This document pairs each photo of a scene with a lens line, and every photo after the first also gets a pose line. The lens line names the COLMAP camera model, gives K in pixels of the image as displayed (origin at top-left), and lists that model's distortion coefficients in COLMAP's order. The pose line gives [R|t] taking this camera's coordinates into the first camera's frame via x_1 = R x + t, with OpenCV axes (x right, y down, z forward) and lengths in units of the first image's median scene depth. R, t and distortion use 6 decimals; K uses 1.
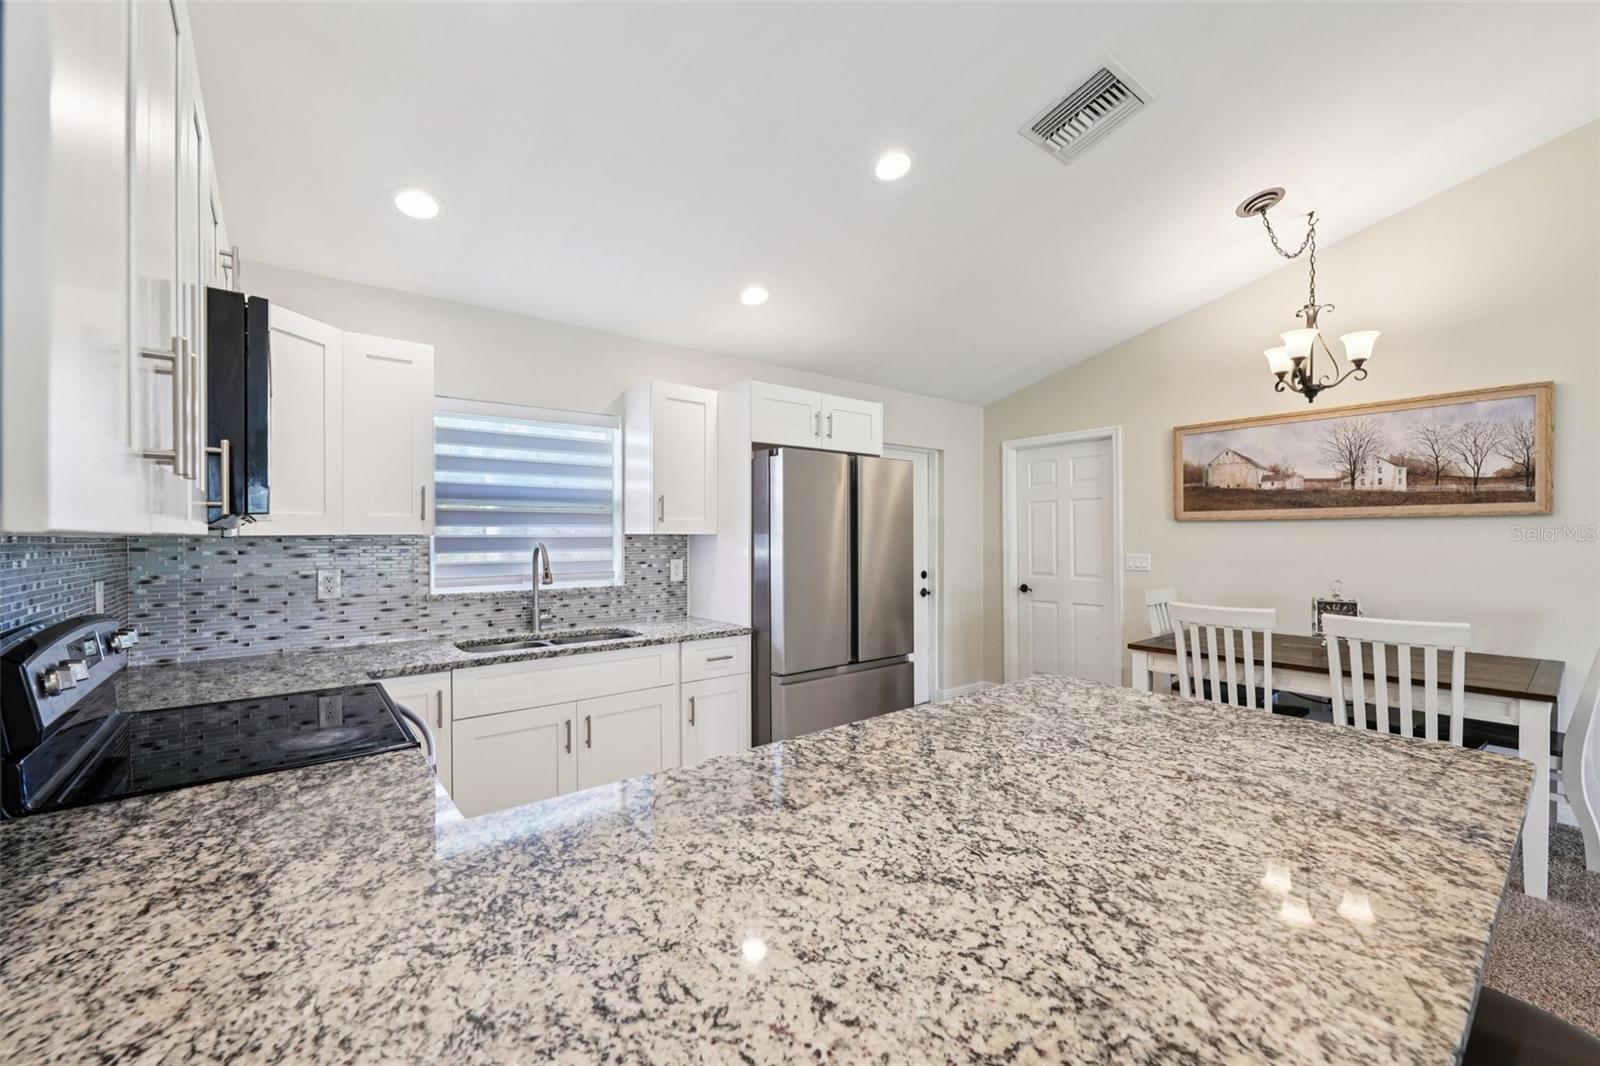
lens RADIAL K [[652.6, 0, 803.9], [0, 652.6, 526.1], [0, 0, 1]] dist [-0.000259, 0.000000]
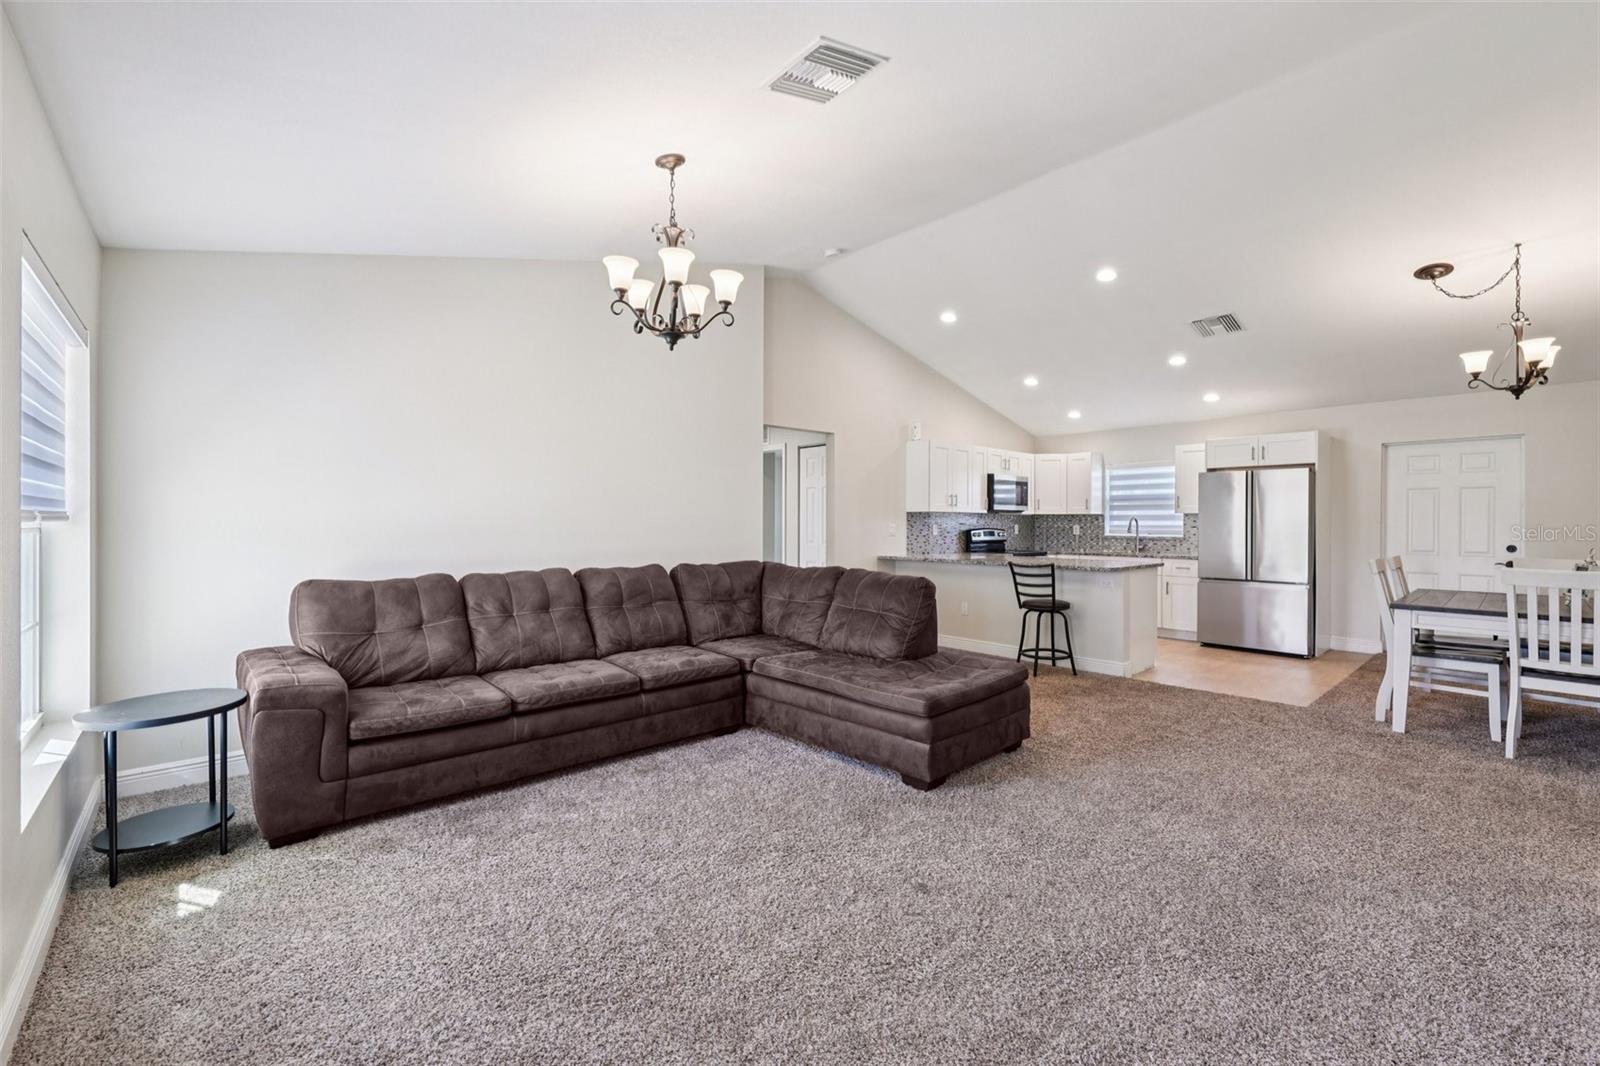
lens RADIAL K [[652.6, 0, 803.9], [0, 652.6, 526.1], [0, 0, 1]] dist [-0.000259, 0.000000]
pose [[0.058996, 0.006465, -0.998237, 2.141304], [0.008894, 0.999936, 0.007002, 0.031894], [0.998219, -0.009291, 0.058935, -0.461597]]
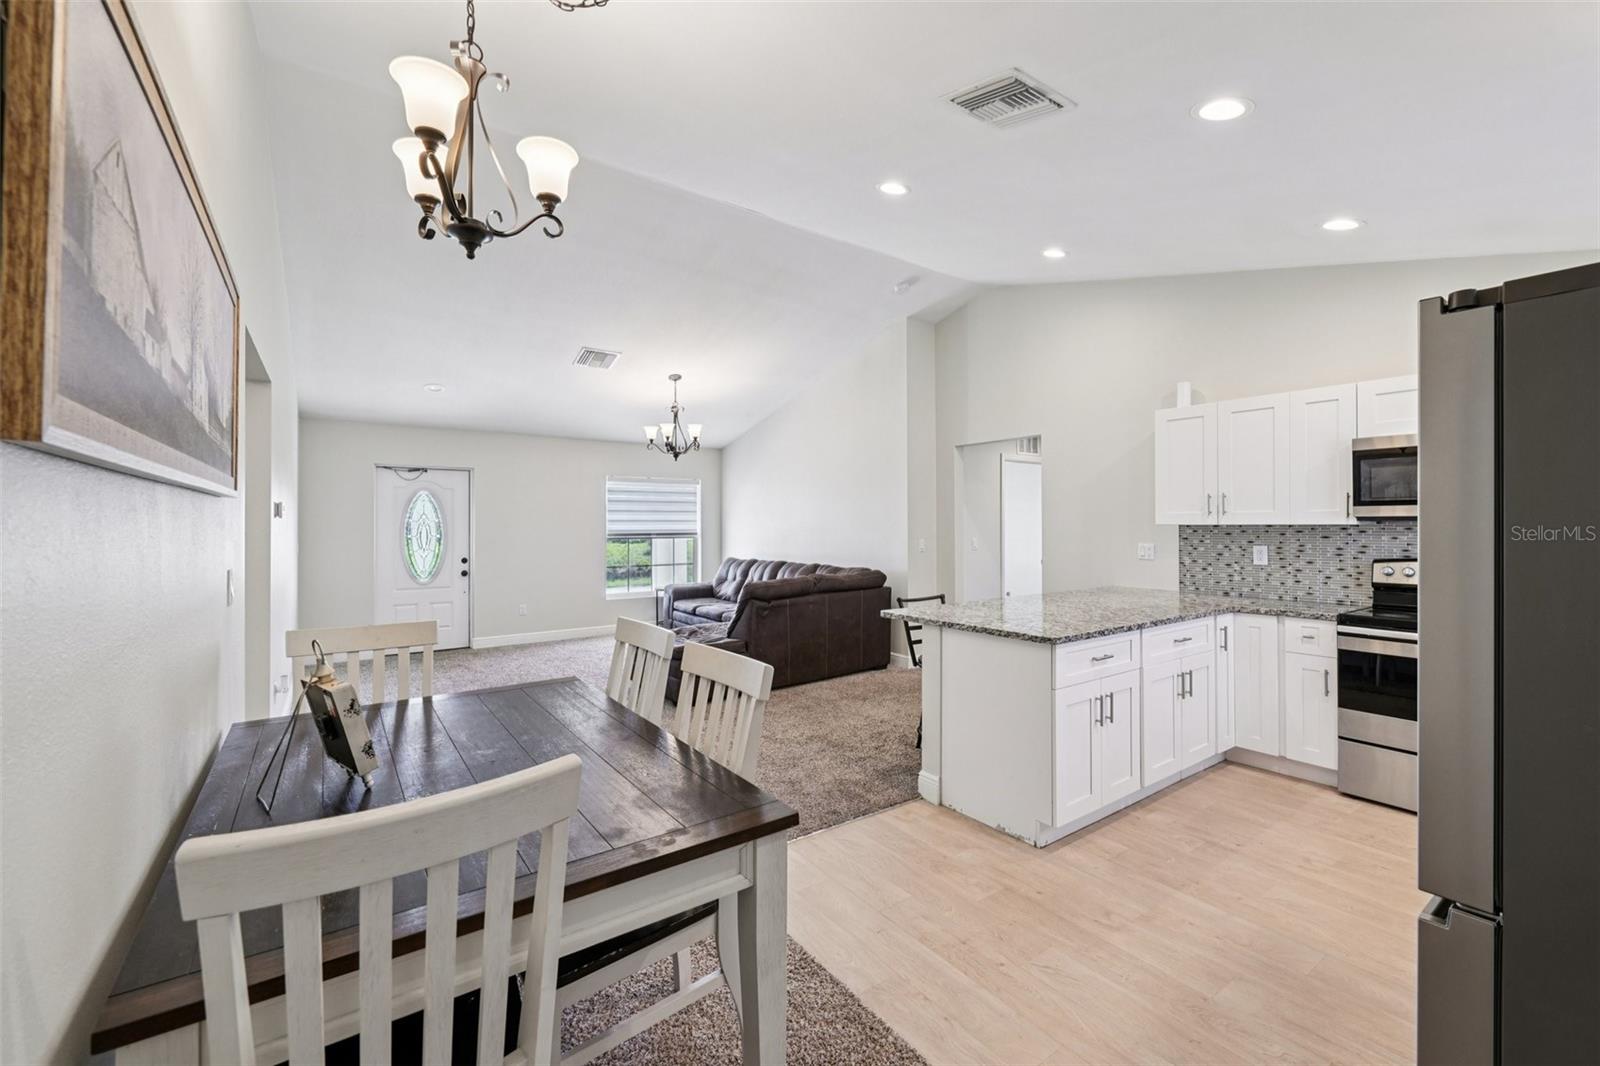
lens RADIAL K [[665.9, 0, 818.4], [0, 665.9, 525.2], [0, 0, 1]] dist [-0.001020, -0.000101]
pose [[-0.999149, 0.004476, 0.040996, 0.555915], [0.003938, 0.999905, -0.013196, 0.018907], [-0.041051, -0.013024, -0.999072, 1.647600]]
